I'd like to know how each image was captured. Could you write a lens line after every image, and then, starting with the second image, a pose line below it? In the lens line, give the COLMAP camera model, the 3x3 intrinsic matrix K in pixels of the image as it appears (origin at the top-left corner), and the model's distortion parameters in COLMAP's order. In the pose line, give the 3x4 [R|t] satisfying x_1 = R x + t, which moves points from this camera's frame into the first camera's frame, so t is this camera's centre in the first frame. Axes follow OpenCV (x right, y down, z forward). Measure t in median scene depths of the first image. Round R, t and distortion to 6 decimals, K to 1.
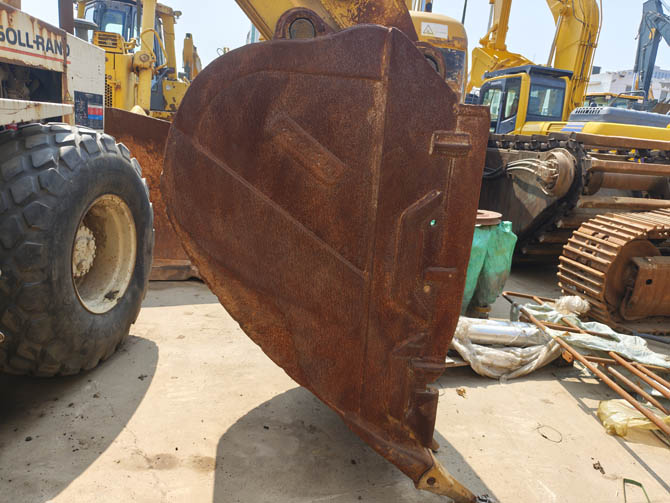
lens RADIAL K [[483.9, 0, 333.3], [0, 483.9, 248.3], [0, 0, 1]] dist [0.002850, -0.025163]
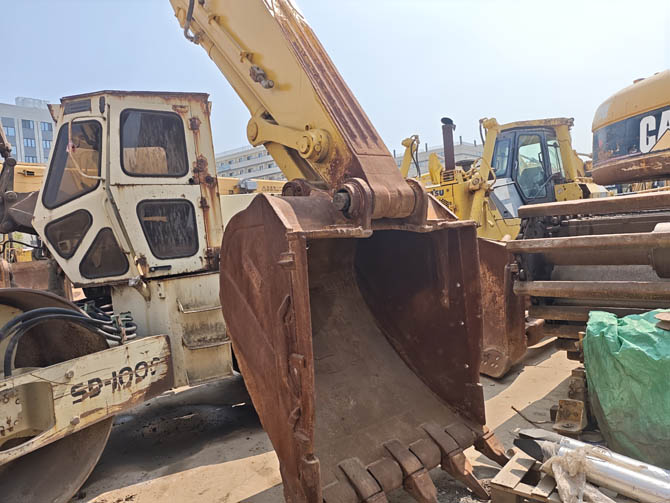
lens RADIAL K [[483.9, 0, 343.8], [0, 483.9, 241.8], [0, 0, 1]] dist [0.002850, -0.025163]
pose [[0.495591, -0.114550, -0.860969, 1.569878], [-0.068279, 0.983059, -0.170097, -0.047720], [0.865868, 0.143084, 0.479374, 0.482336]]
